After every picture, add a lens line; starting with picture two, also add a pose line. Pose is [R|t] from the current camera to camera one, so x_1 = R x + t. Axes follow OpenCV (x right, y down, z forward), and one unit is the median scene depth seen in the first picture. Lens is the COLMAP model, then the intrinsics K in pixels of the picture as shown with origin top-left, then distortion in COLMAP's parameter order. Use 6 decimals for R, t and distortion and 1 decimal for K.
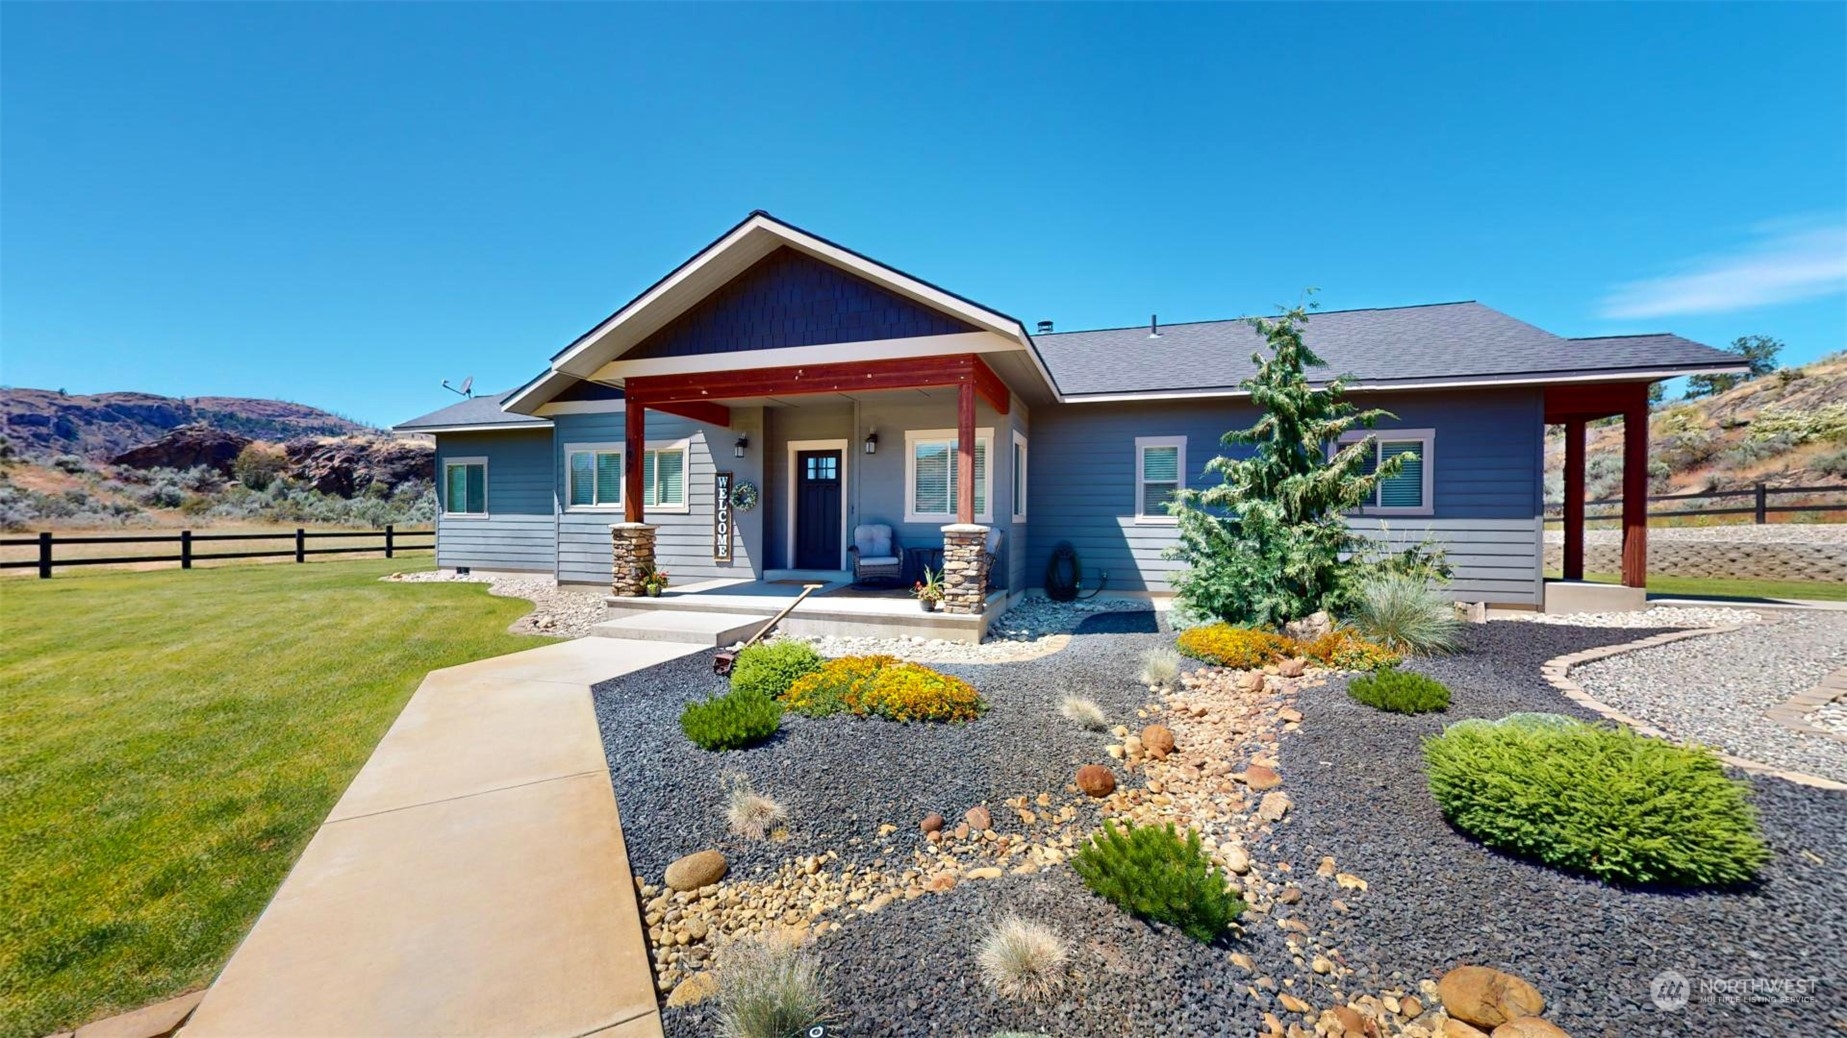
lens RADIAL K [[675.7, 0, 918.3], [0, 675.7, 524.9], [0, 0, 1]] dist [-0.001066, -0.000155]
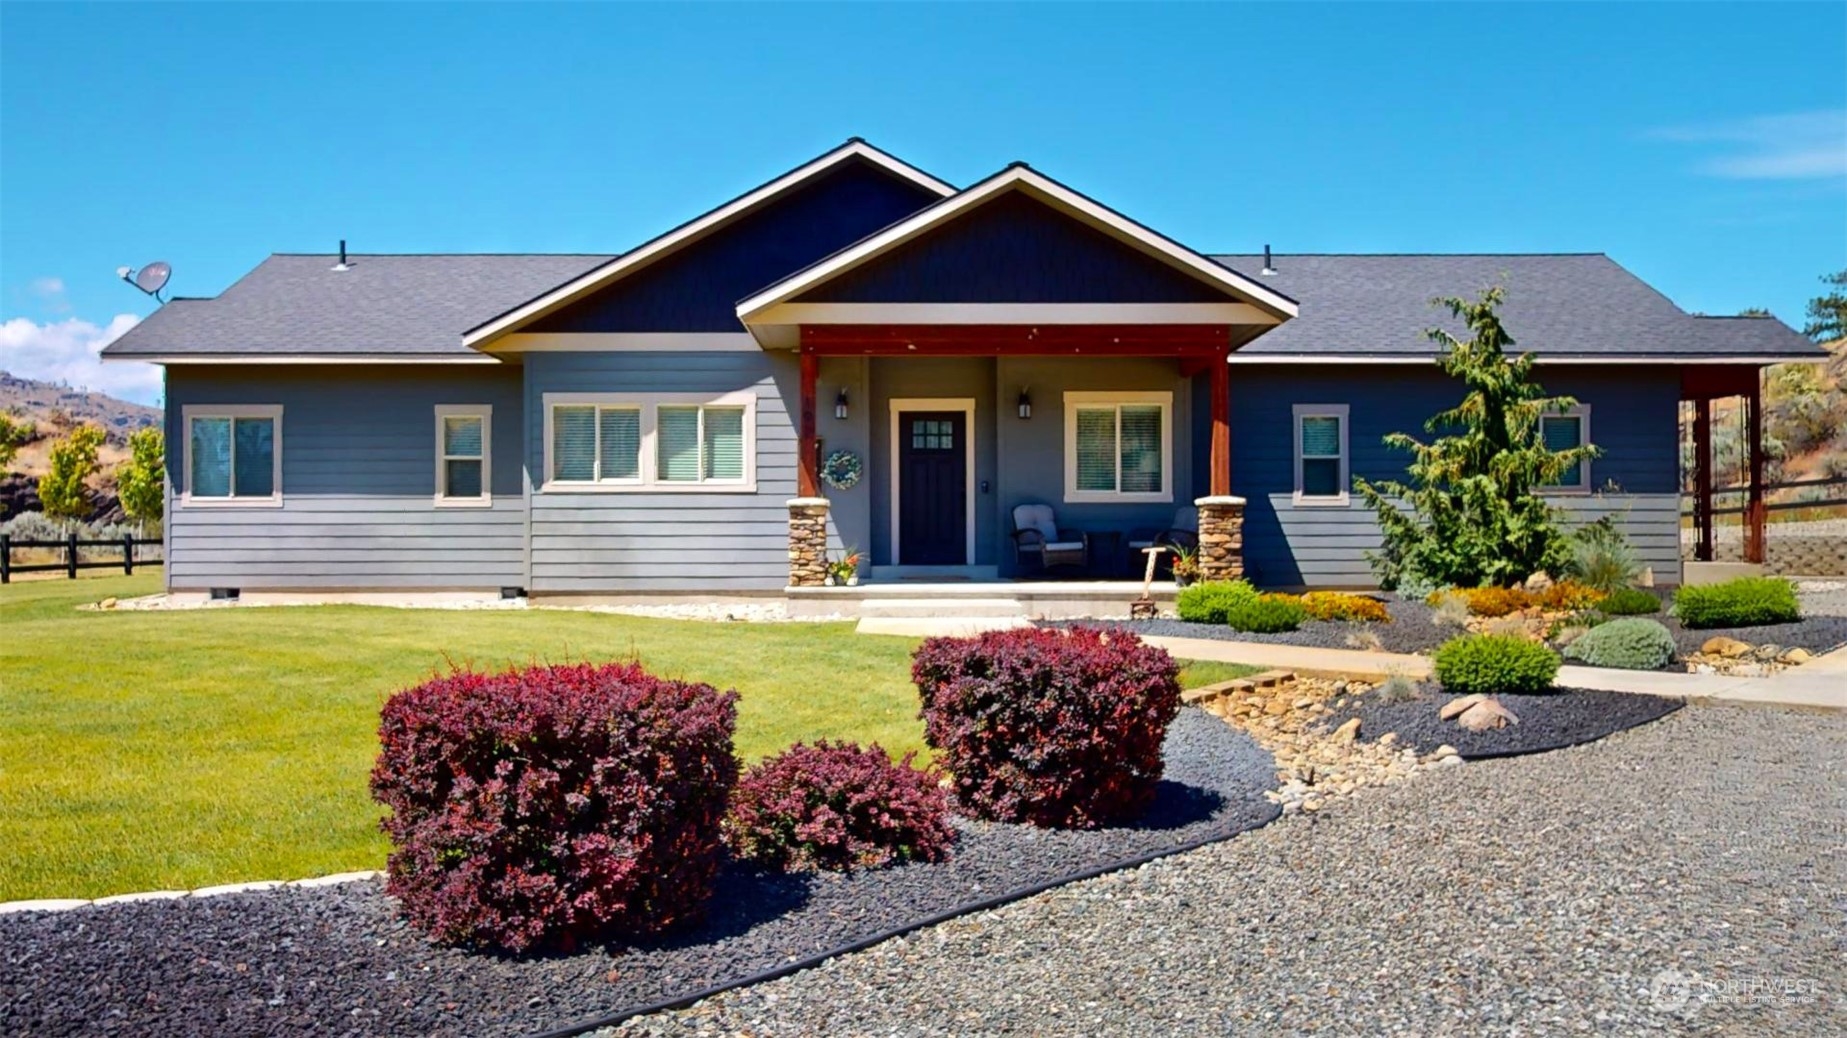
lens RADIAL K [[1529.3, 0, 922.5], [0, 1529.3, 525.0], [0, 0, 1]] dist [-0.000817, 0.007615]
pose [[0.948601, -0.002809, 0.316463, -0.771784], [0.008756, 0.999811, -0.017371, 0.054514], [-0.316354, 0.019249, 0.948446, -0.715621]]
